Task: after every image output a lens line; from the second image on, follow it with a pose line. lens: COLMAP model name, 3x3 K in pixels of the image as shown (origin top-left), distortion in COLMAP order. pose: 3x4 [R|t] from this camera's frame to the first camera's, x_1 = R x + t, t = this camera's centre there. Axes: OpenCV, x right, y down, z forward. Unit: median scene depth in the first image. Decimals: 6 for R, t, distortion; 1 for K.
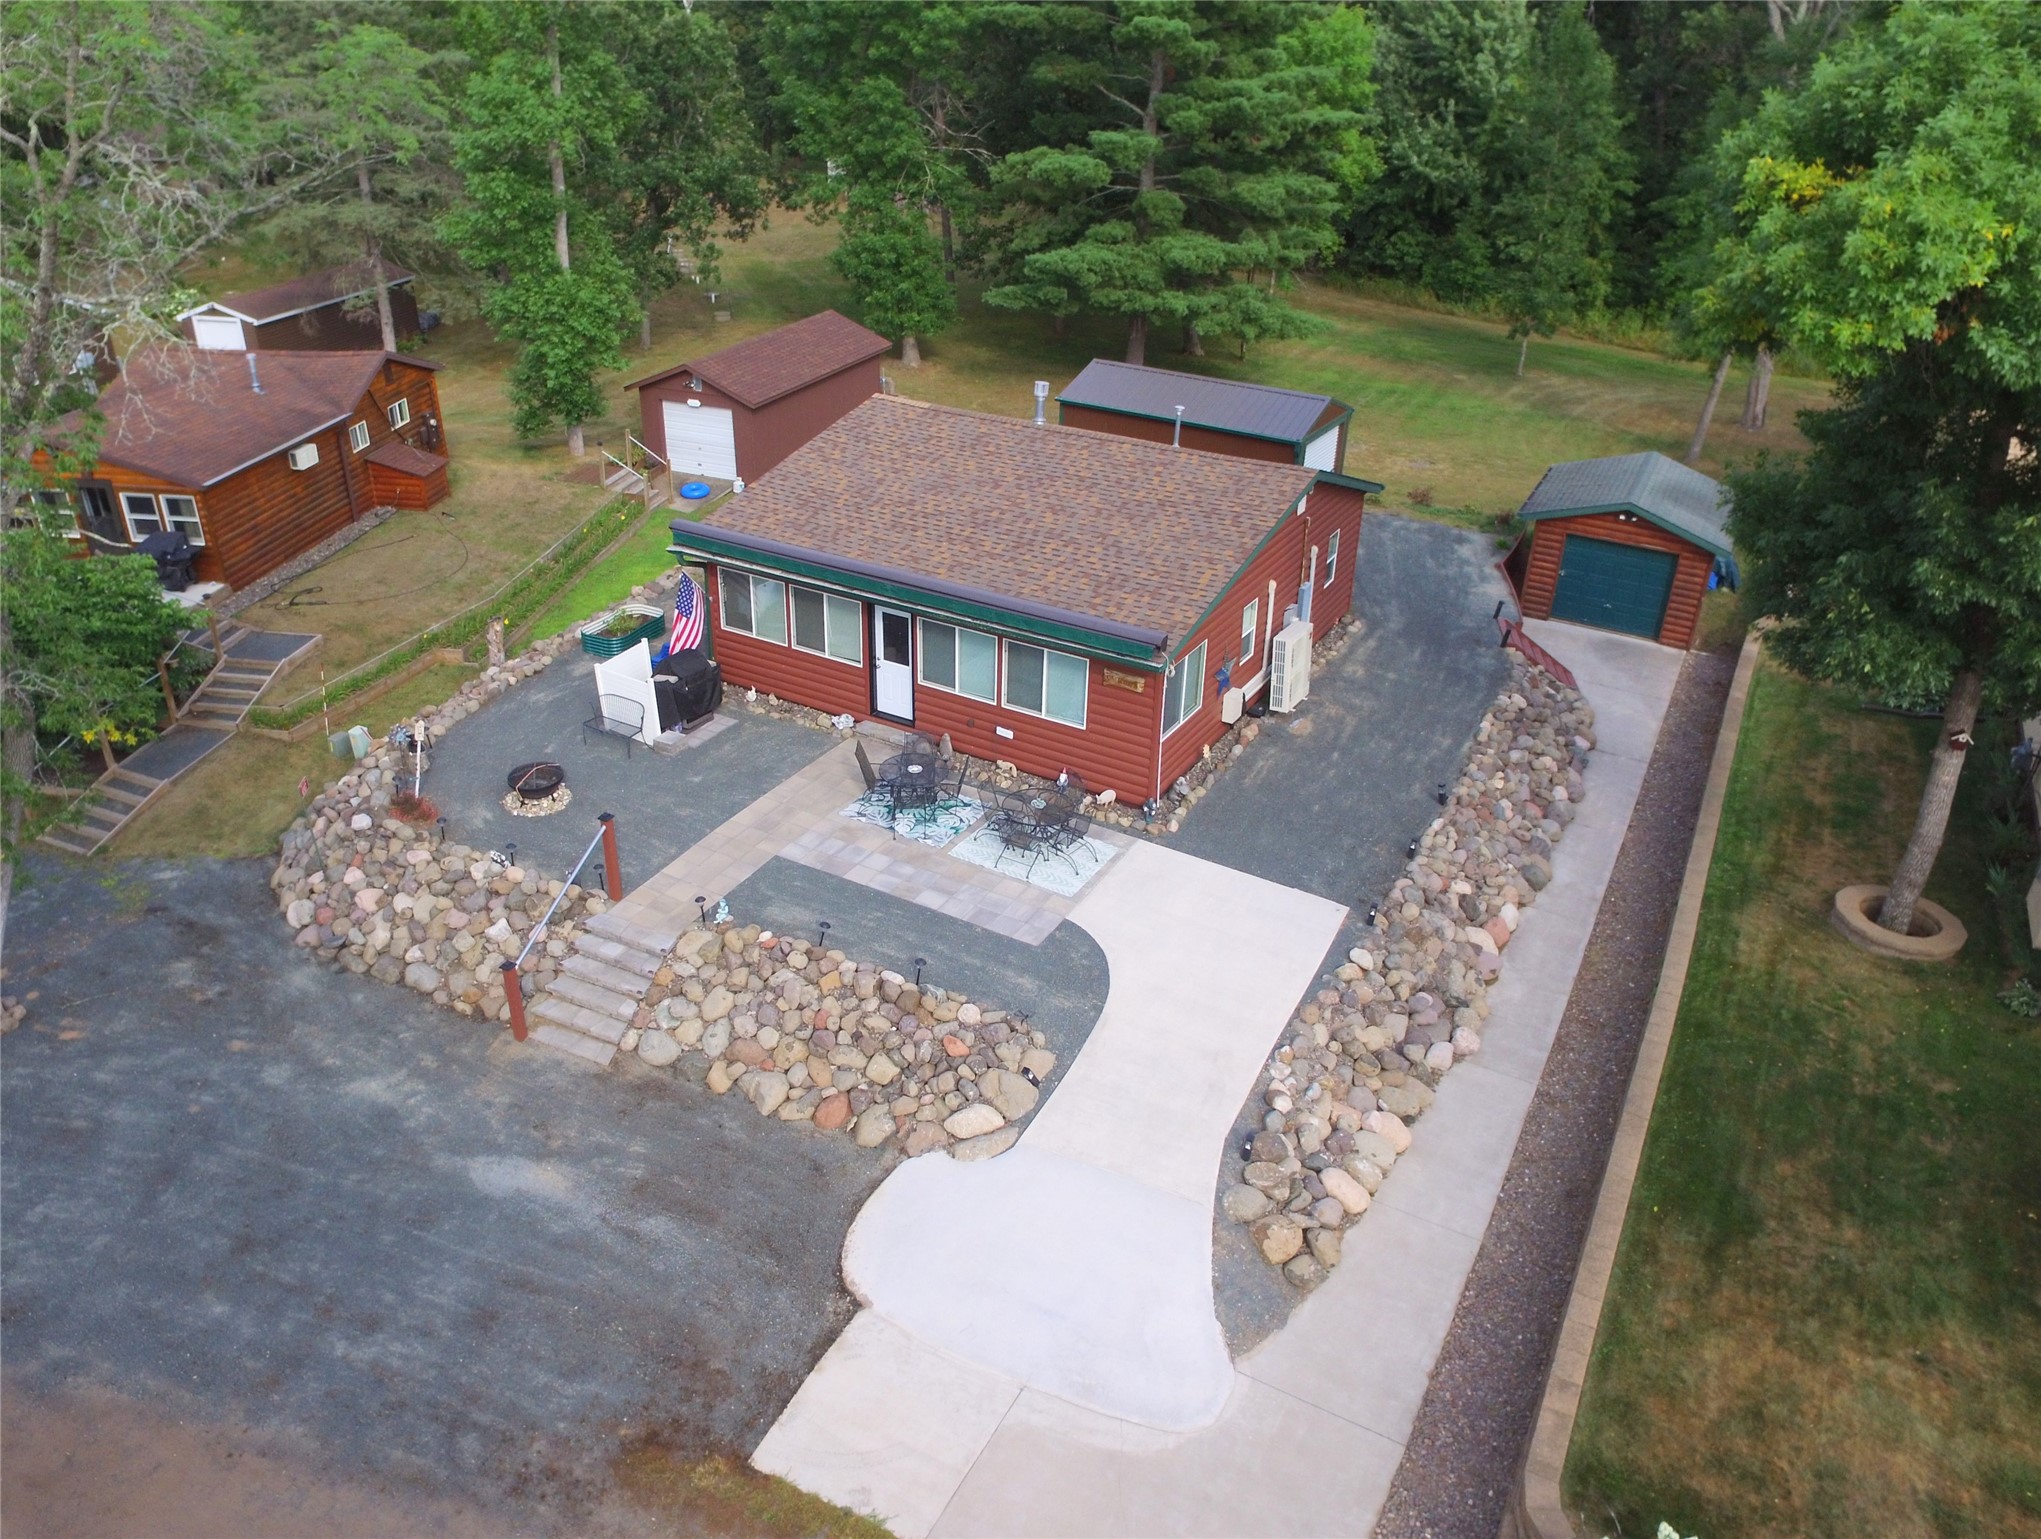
lens RADIAL K [[1411.9, 0, 963.5], [0, 1411.9, 770.9], [0, 0, 1]] dist [-0.108709, 0.077696]
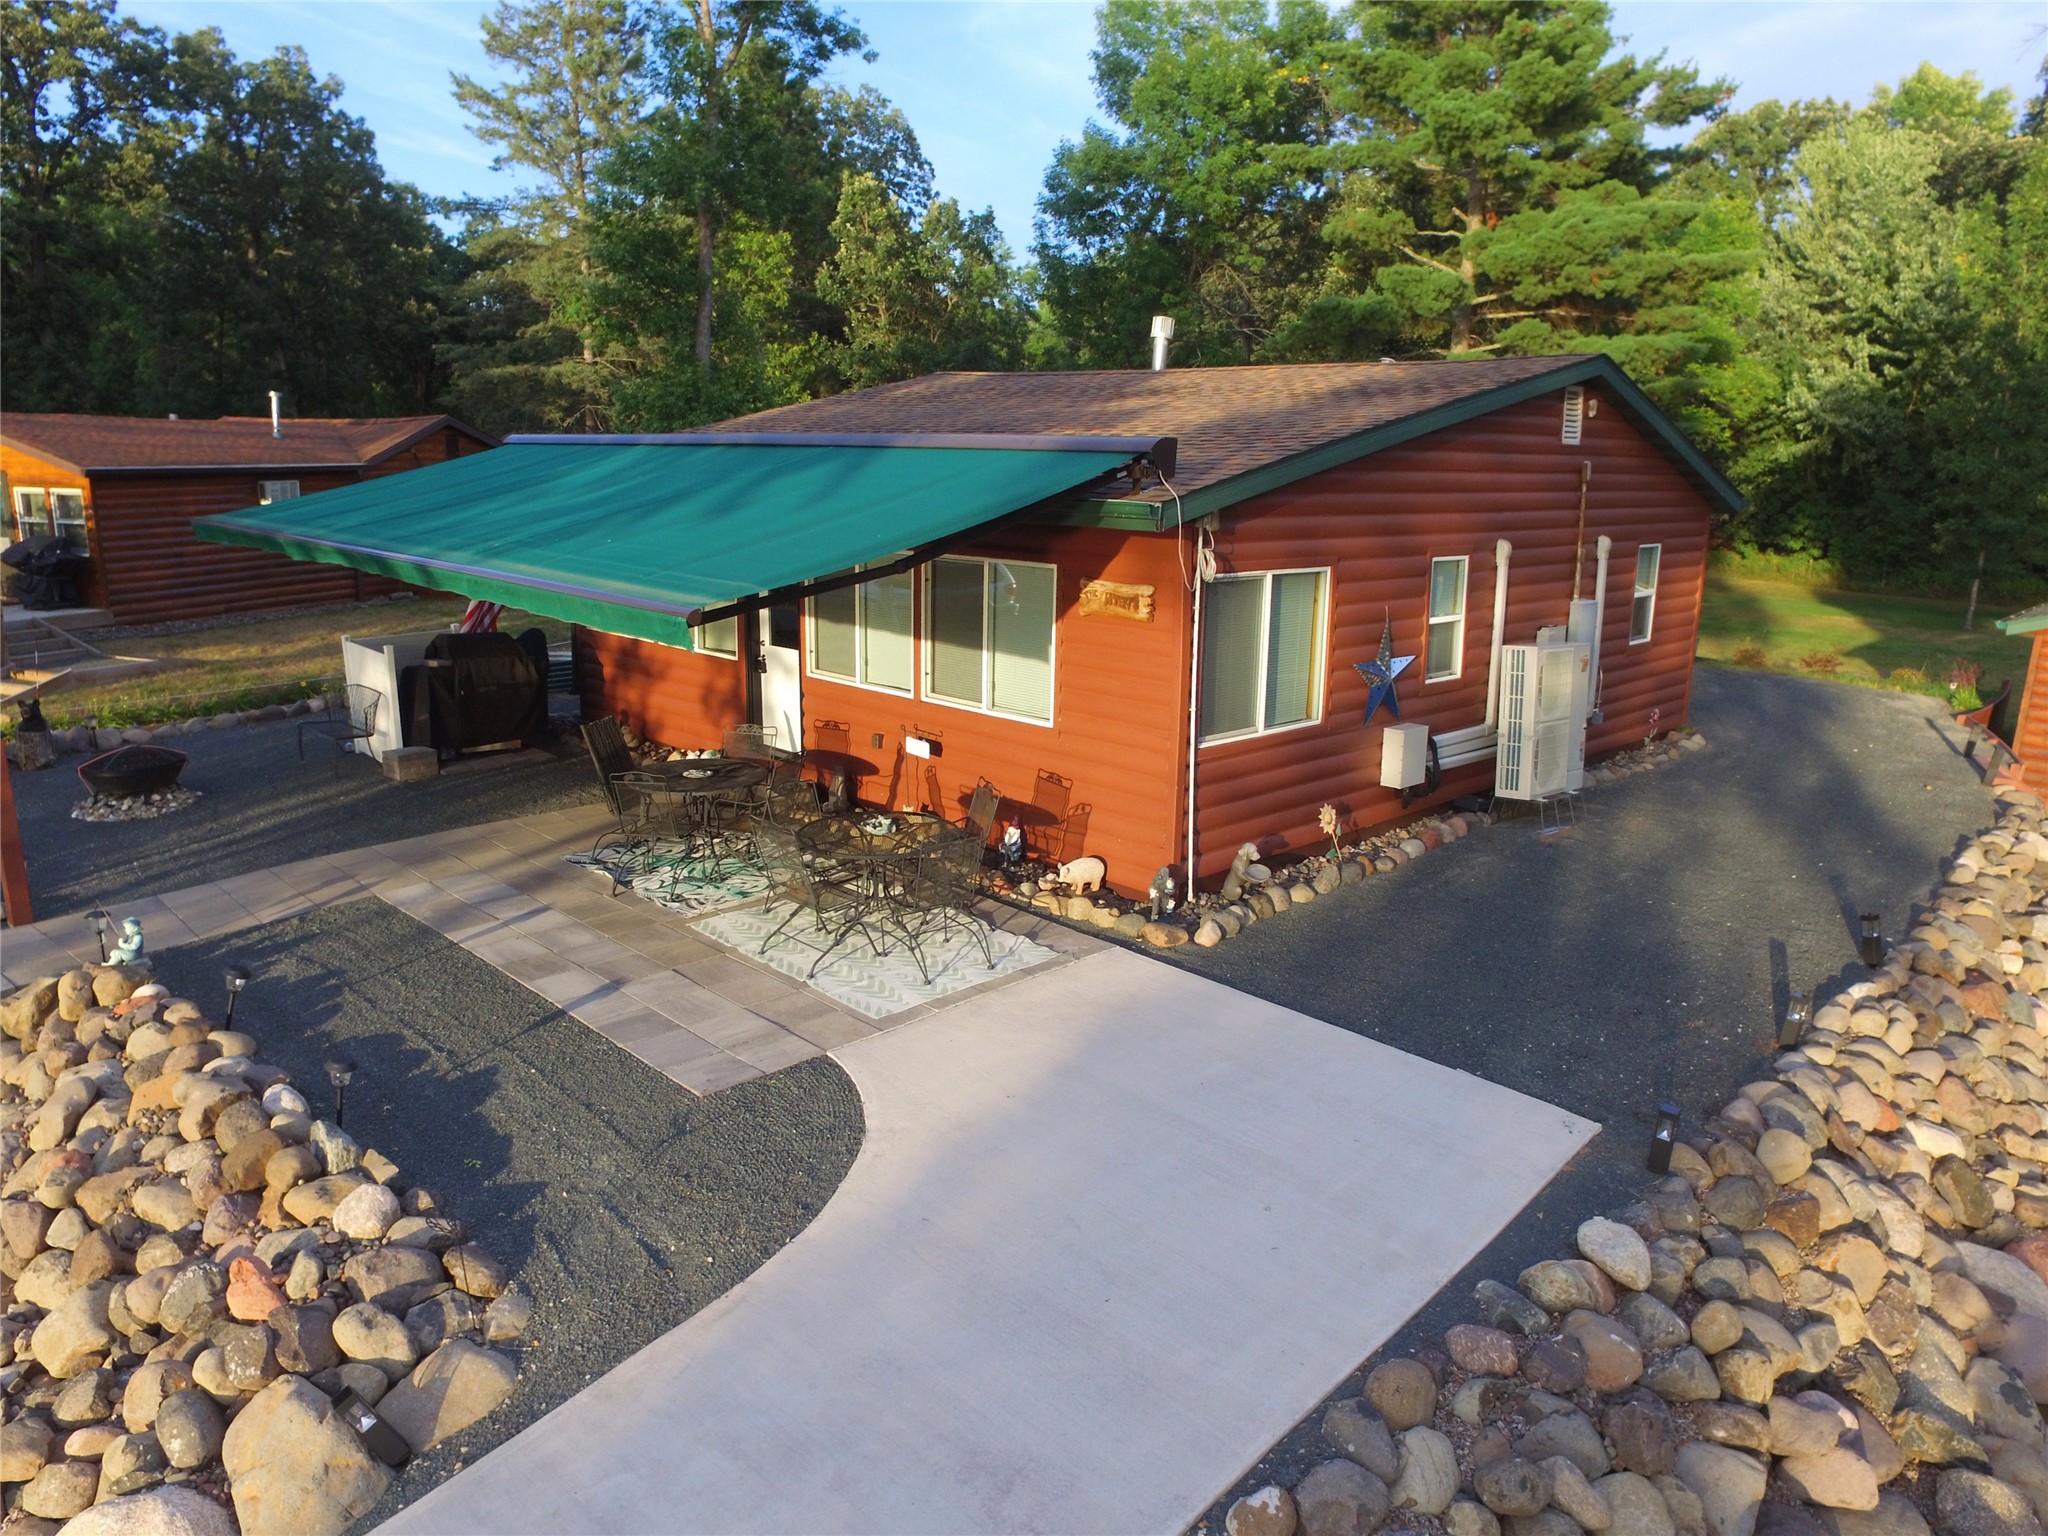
lens RADIAL K [[1392.2, 0, 1023.3], [0, 1392.2, 797.3], [0, 0, 1]] dist [-0.116057, 0.086897]
pose [[0.970745, 0.066607, -0.230691, 0.204384], [-0.123121, 0.962915, -0.240074, 0.117617], [0.206145, 0.261453, 0.942946, 0.609470]]
